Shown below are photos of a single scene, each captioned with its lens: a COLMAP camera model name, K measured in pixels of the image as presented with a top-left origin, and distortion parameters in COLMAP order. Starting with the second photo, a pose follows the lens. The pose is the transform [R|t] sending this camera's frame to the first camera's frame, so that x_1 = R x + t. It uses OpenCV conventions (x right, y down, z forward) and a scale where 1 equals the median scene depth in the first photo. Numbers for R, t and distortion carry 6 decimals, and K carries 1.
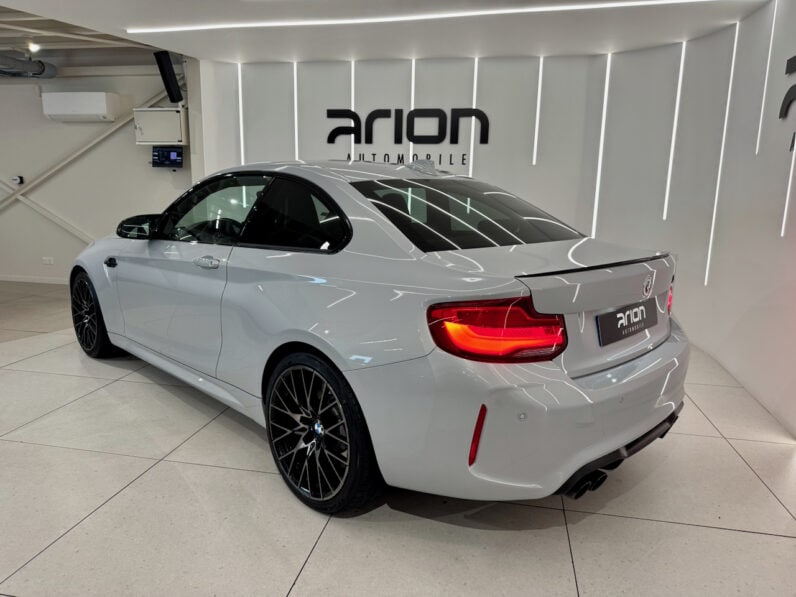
lens RADIAL K [[569.8, 0, 385.0], [0, 569.8, 299.1], [0, 0, 1]] dist [0.062084, -0.084198]
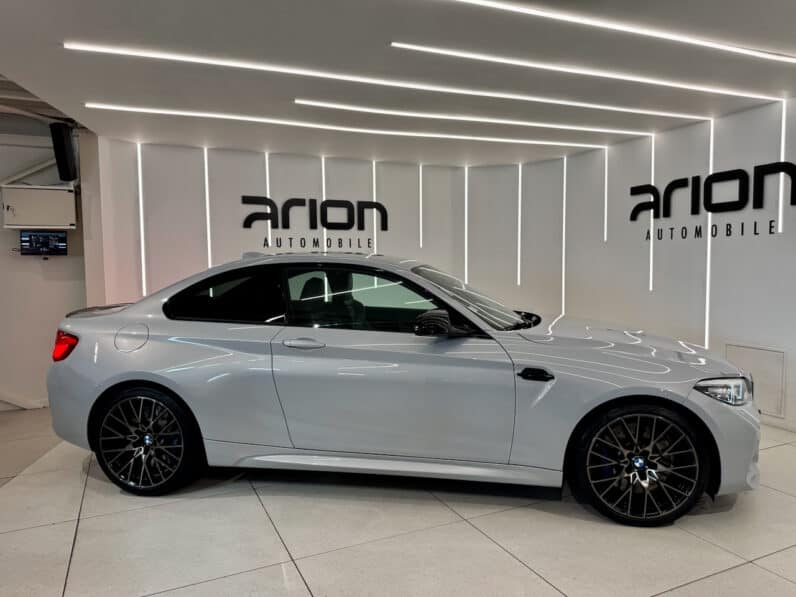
lens RADIAL K [[569.8, 0, 397.2], [0, 569.8, 296.9], [0, 0, 1]] dist [0.062084, -0.084198]
pose [[0.795050, -0.065801, 0.602964, -0.514916], [0.143138, 0.986375, -0.081094, -0.033777], [-0.589413, 0.150781, 0.793636, 0.062030]]
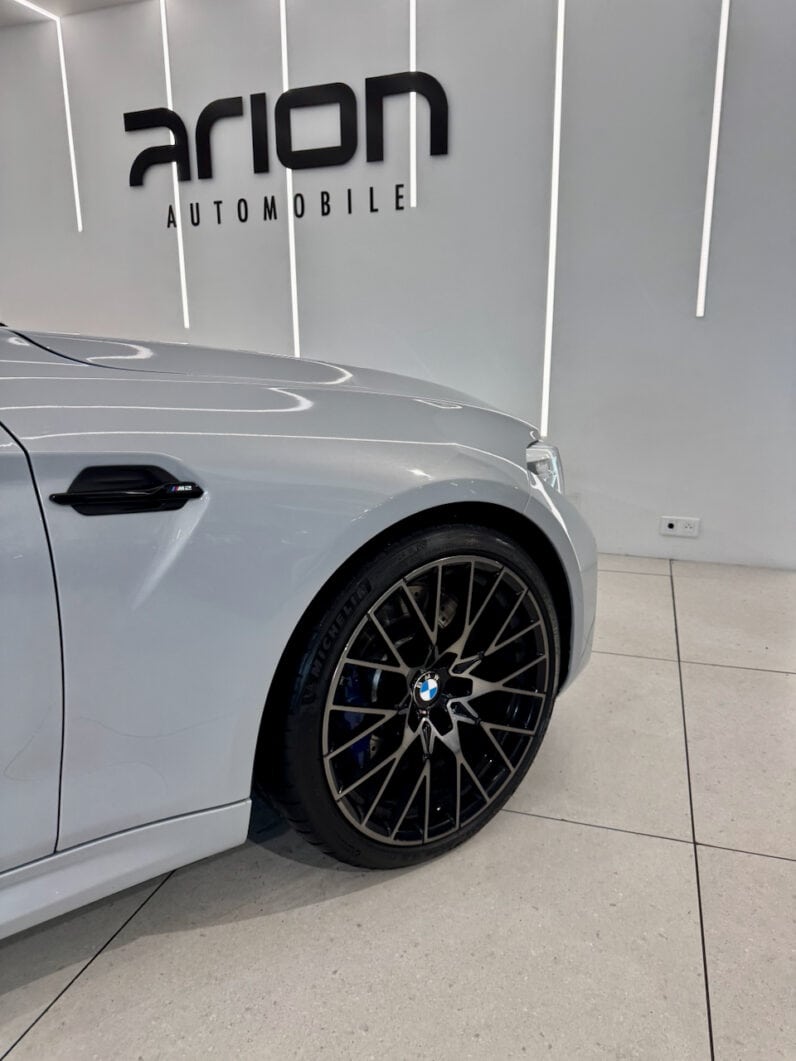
lens RADIAL K [[759.5, 0, 409.2], [0, 759.5, 532.4], [0, 0, 1]] dist [0.062084, -0.084198]
pose [[0.096103, -0.256803, 0.961674, -0.278672], [0.203317, 0.950840, 0.233592, -0.007624], [-0.974385, 0.173076, 0.143591, 0.316357]]
